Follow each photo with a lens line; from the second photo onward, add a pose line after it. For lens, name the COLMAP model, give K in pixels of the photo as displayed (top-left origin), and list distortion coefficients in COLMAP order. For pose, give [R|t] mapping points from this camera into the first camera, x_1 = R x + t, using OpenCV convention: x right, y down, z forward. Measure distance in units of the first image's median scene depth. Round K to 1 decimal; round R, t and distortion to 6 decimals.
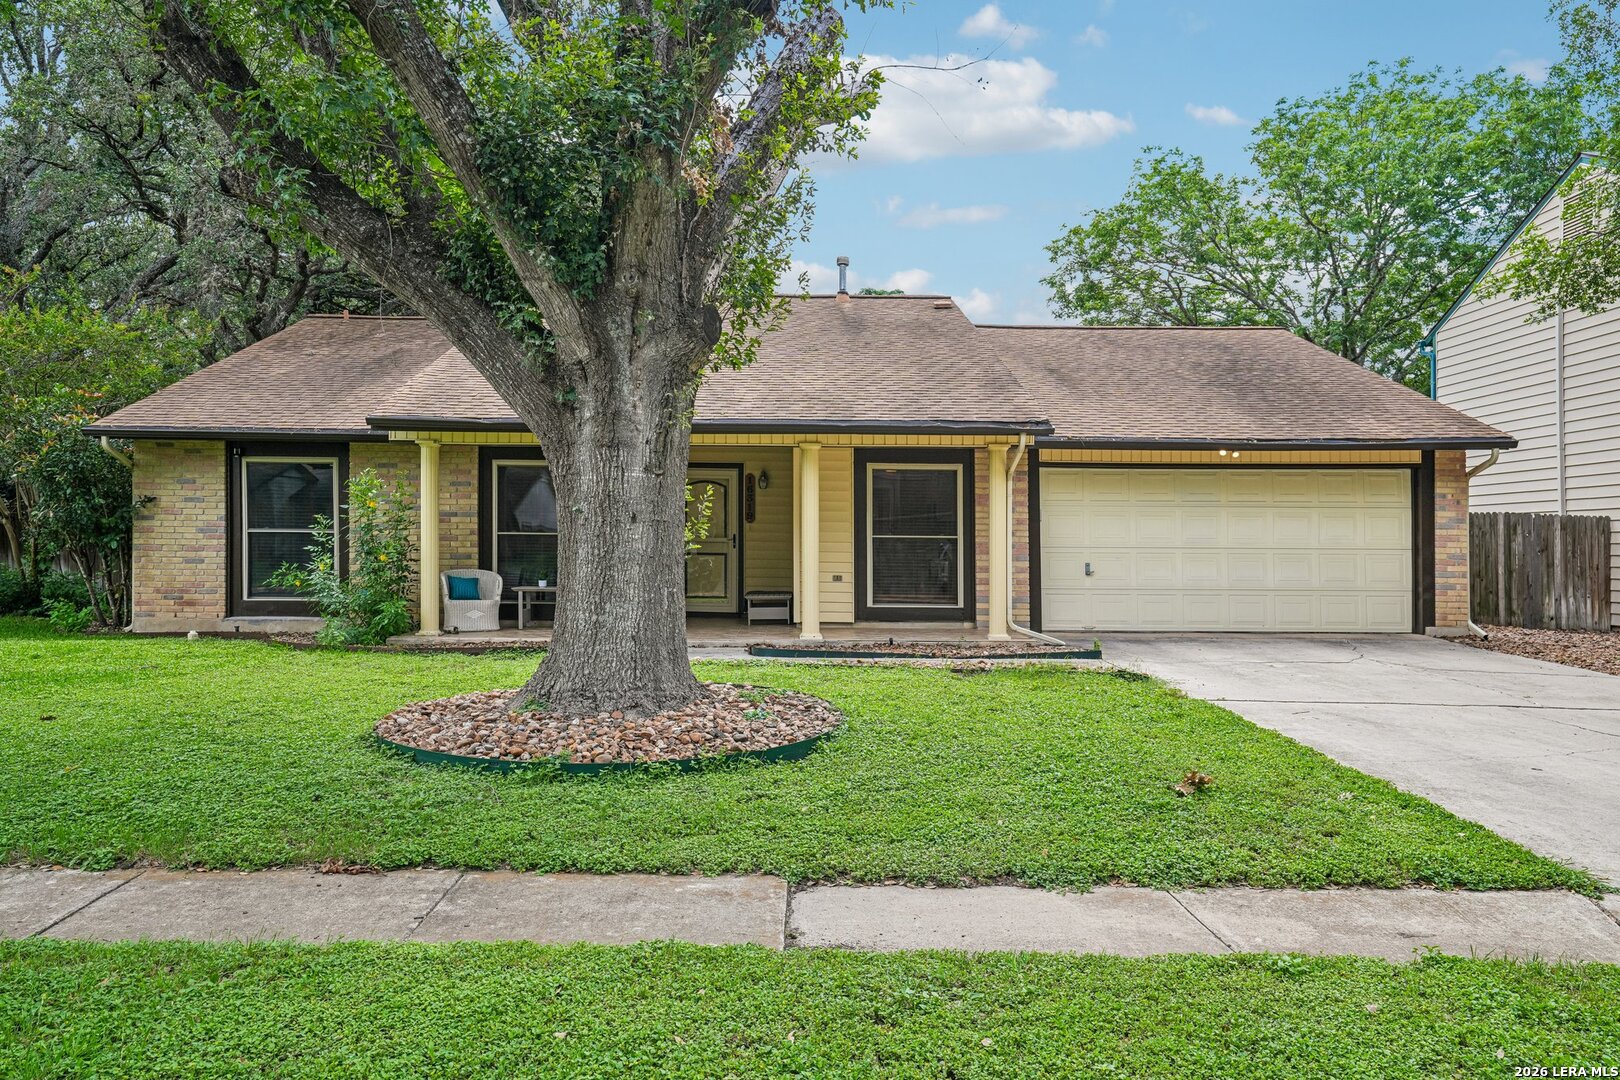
lens RADIAL K [[1113.8, 0, 810.0], [0, 1113.8, 540.0], [0, 0, 1]] dist [0.081320, -0.001386]
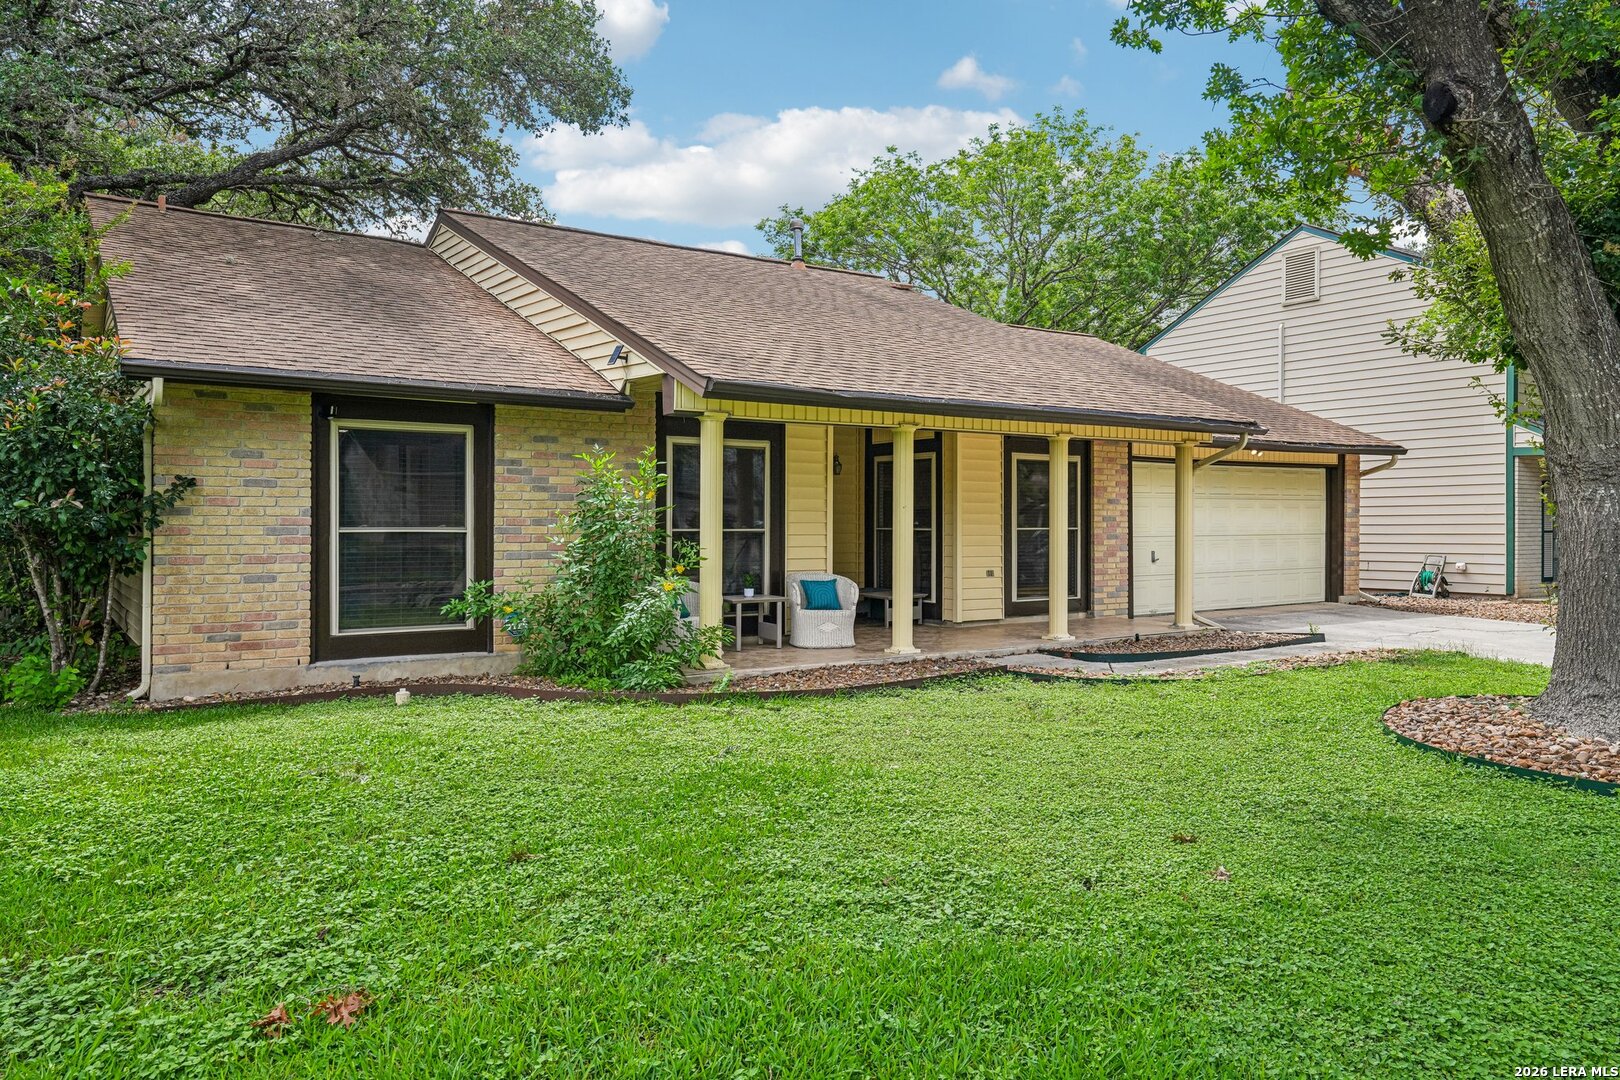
lens RADIAL K [[1113.8, 0, 810.0], [0, 1113.8, 540.0], [0, 0, 1]] dist [0.081320, -0.001386]
pose [[0.832806, -0.016248, 0.553326, -0.631011], [-0.002064, 0.999471, 0.032454, -0.024630], [-0.553561, -0.028170, 0.832332, 0.298010]]
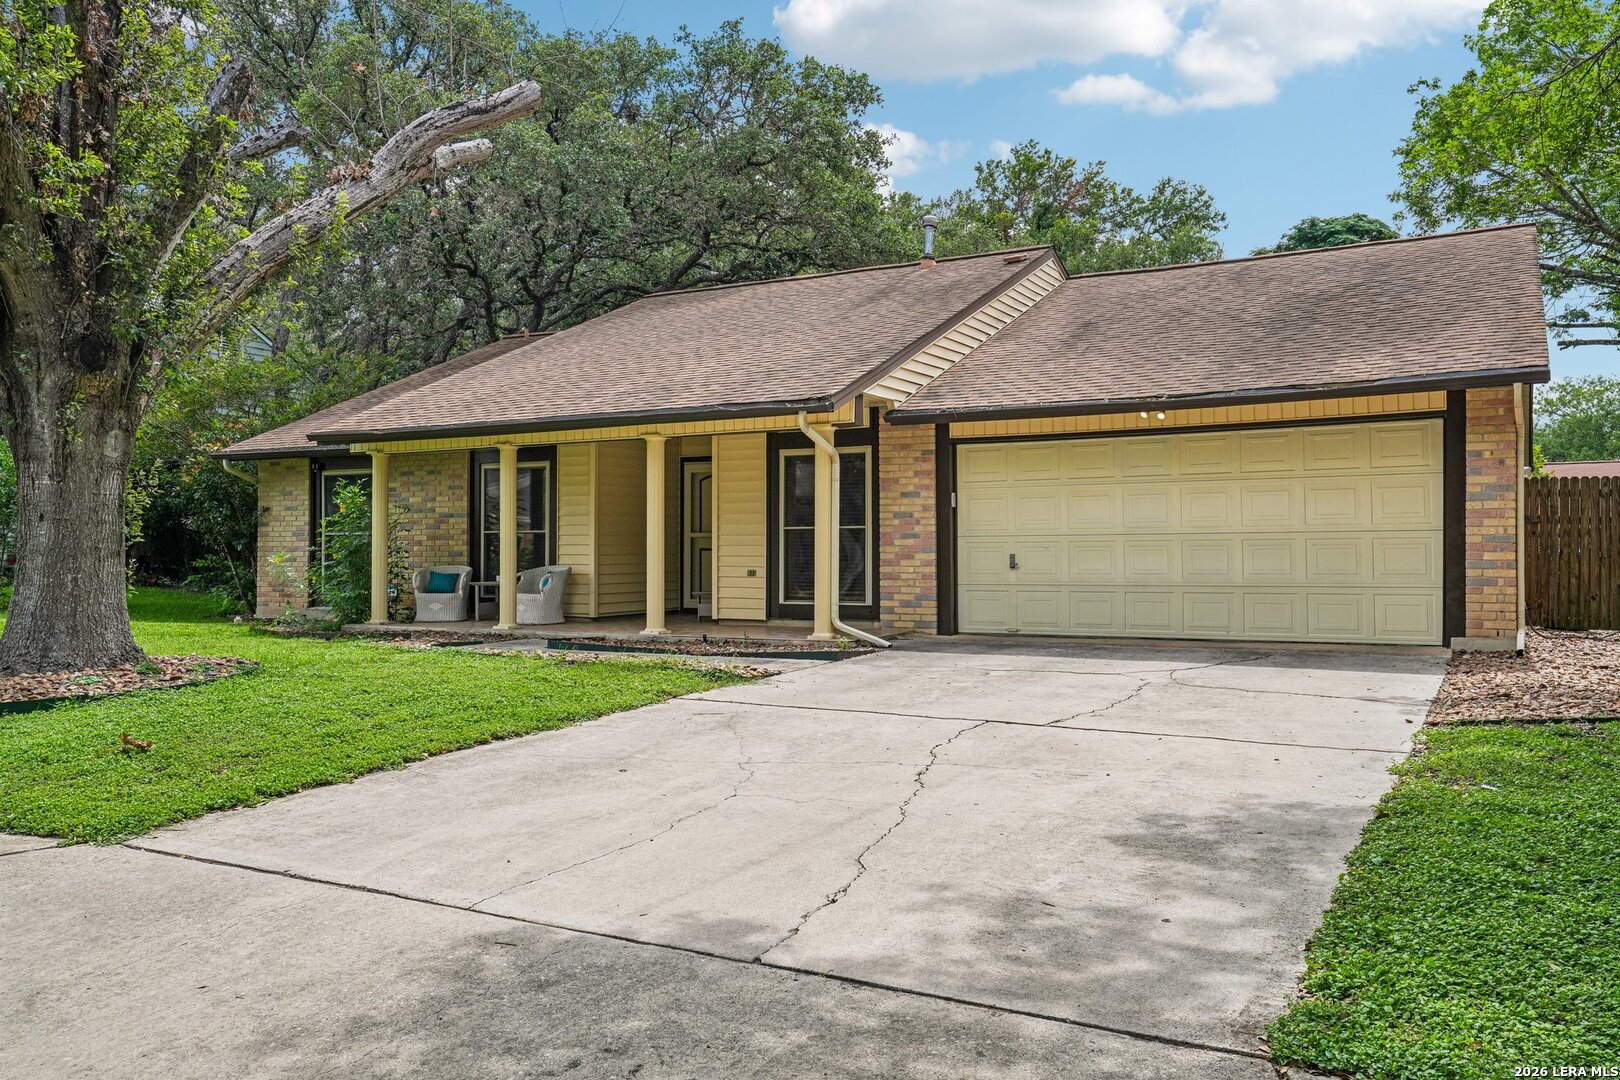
lens RADIAL K [[1316.0, 0, 807.6], [0, 1316.0, 562.3], [0, 0, 1]] dist [0.106071, 0.000803]
pose [[0.861426, -0.007366, -0.507830, 0.636076], [0.016167, 0.999786, 0.012922, 0.011507], [0.507626, -0.019341, 0.861360, 0.063200]]
